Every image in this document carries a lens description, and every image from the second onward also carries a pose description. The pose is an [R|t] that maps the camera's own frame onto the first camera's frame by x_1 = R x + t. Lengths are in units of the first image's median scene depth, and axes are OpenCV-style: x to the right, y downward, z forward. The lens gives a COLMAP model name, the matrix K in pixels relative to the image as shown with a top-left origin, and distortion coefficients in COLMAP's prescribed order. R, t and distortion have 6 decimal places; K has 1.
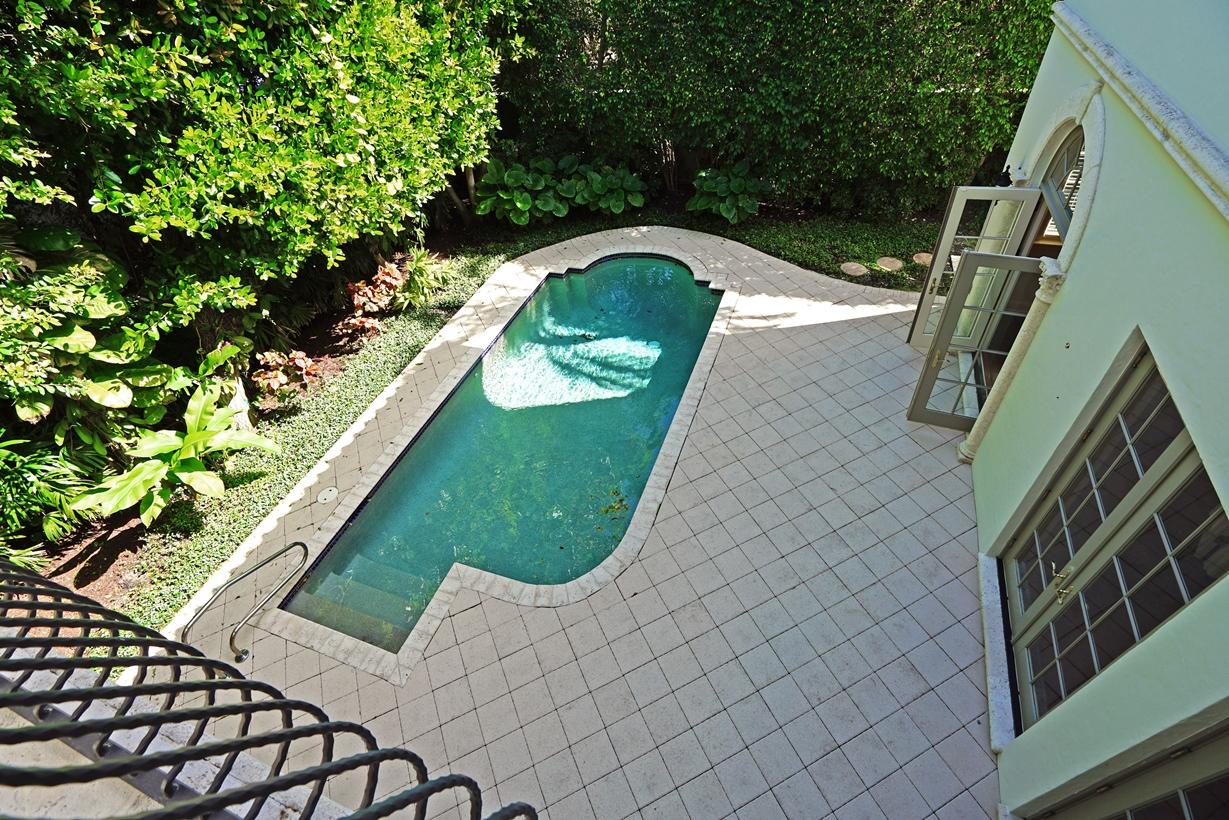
lens RADIAL K [[584.2, 0, 585.0], [0, 584.2, 397.2], [0, 0, 1]] dist [-0.074790, 0.026817]
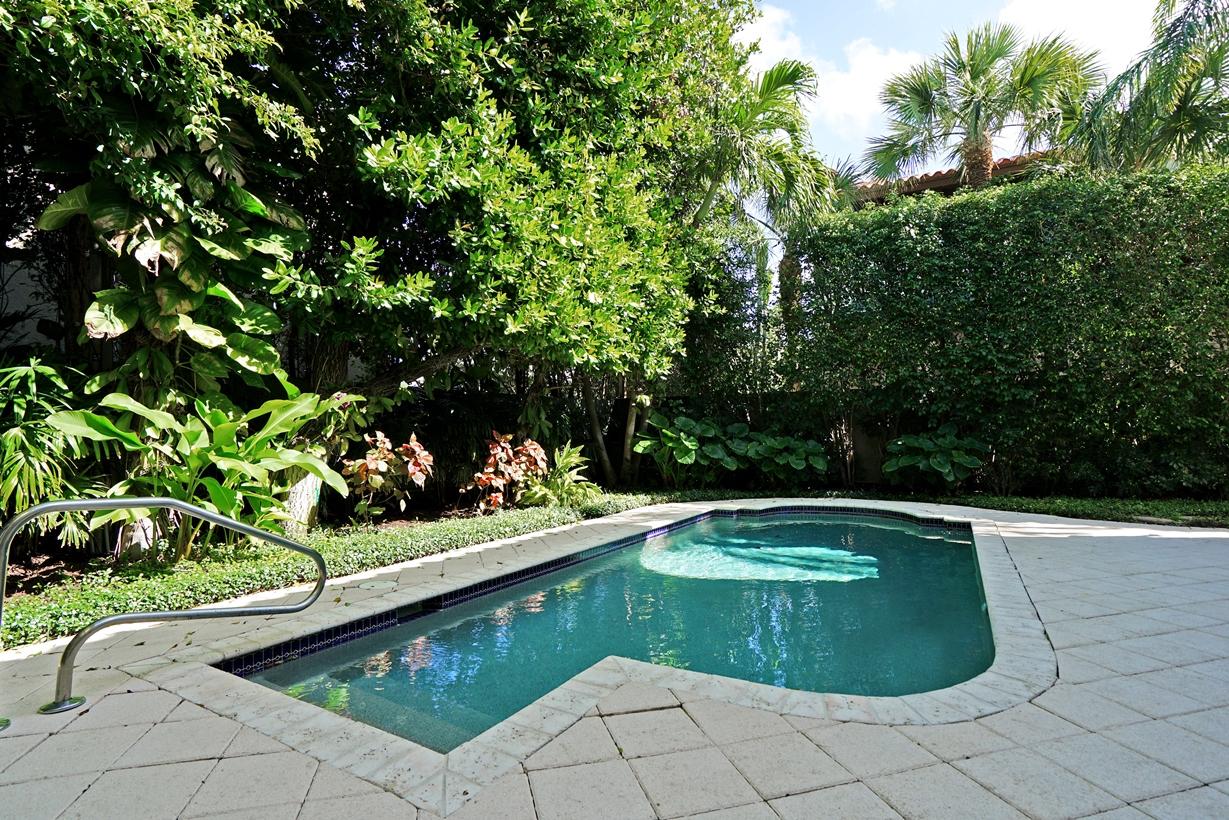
lens RADIAL K [[584.2, 0, 585.0], [0, 584.2, 397.2], [0, 0, 1]] dist [-0.074790, 0.026817]
pose [[0.975465, 0.127632, -0.179385, -0.132379], [-0.217775, 0.678900, -0.701190, 0.329998], [0.032290, 0.723052, 0.690039, 0.378470]]
